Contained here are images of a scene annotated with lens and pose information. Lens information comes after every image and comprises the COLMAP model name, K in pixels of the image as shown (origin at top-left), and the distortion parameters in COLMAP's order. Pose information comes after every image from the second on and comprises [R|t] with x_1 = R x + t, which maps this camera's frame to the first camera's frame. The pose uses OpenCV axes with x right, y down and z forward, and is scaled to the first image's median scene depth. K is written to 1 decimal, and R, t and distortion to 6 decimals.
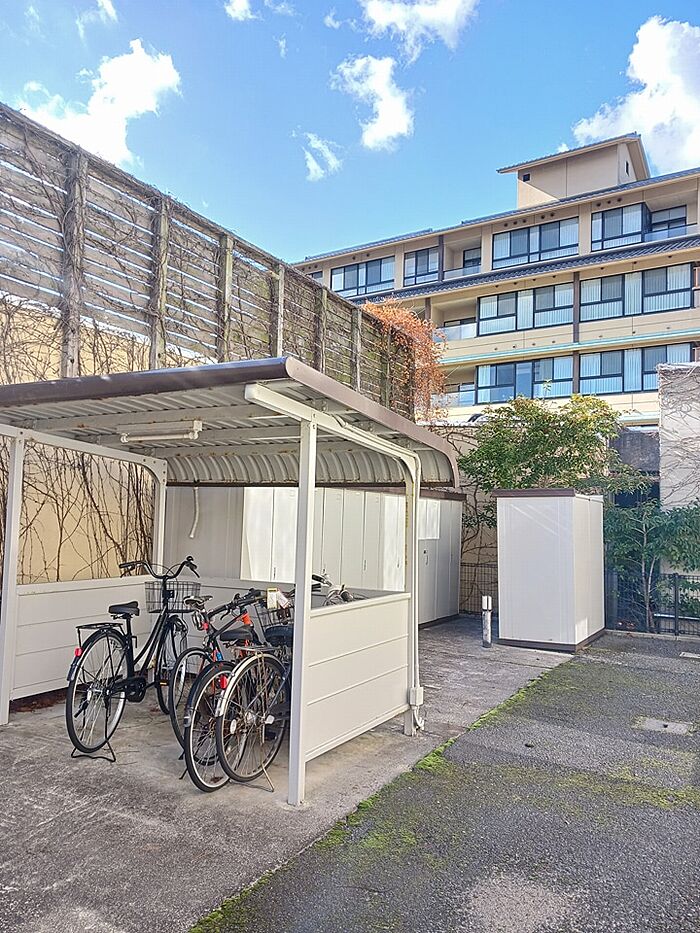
lens RADIAL K [[688.6, 0, 350.0], [0, 688.6, 466.5], [0, 0, 1]] dist [0.097649, 0.000981]
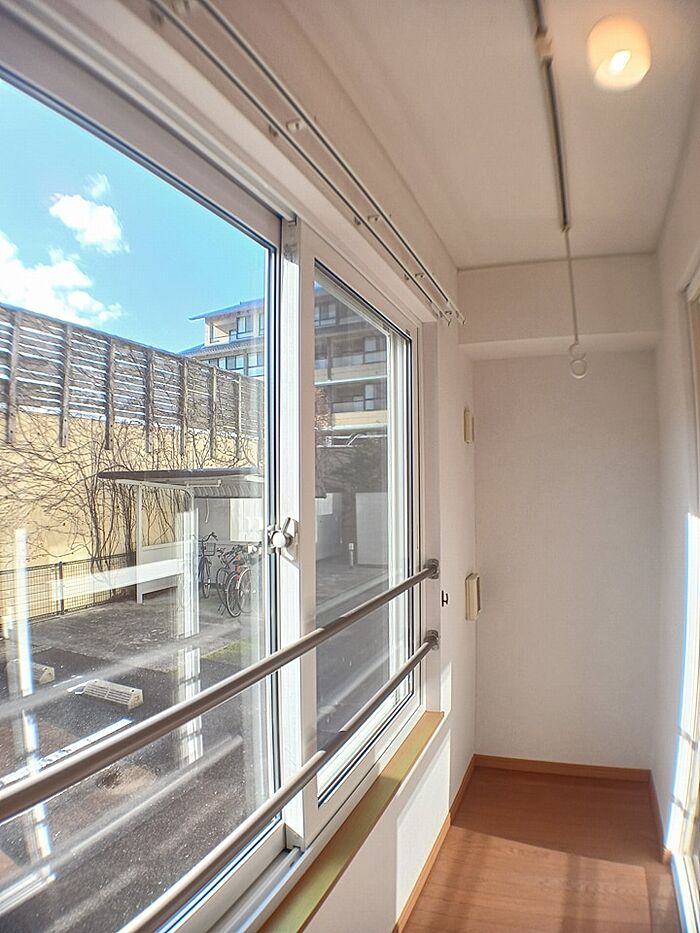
lens RADIAL K [[716.1, 0, 350.0], [0, 716.1, 466.5], [0, 0, 1]] dist [0.000380, -0.151783]
pose [[0.994085, -0.028014, 0.104927, -0.013803], [0.020013, 0.996865, 0.076544, -0.221144], [-0.106742, -0.073991, 0.991530, -1.184292]]
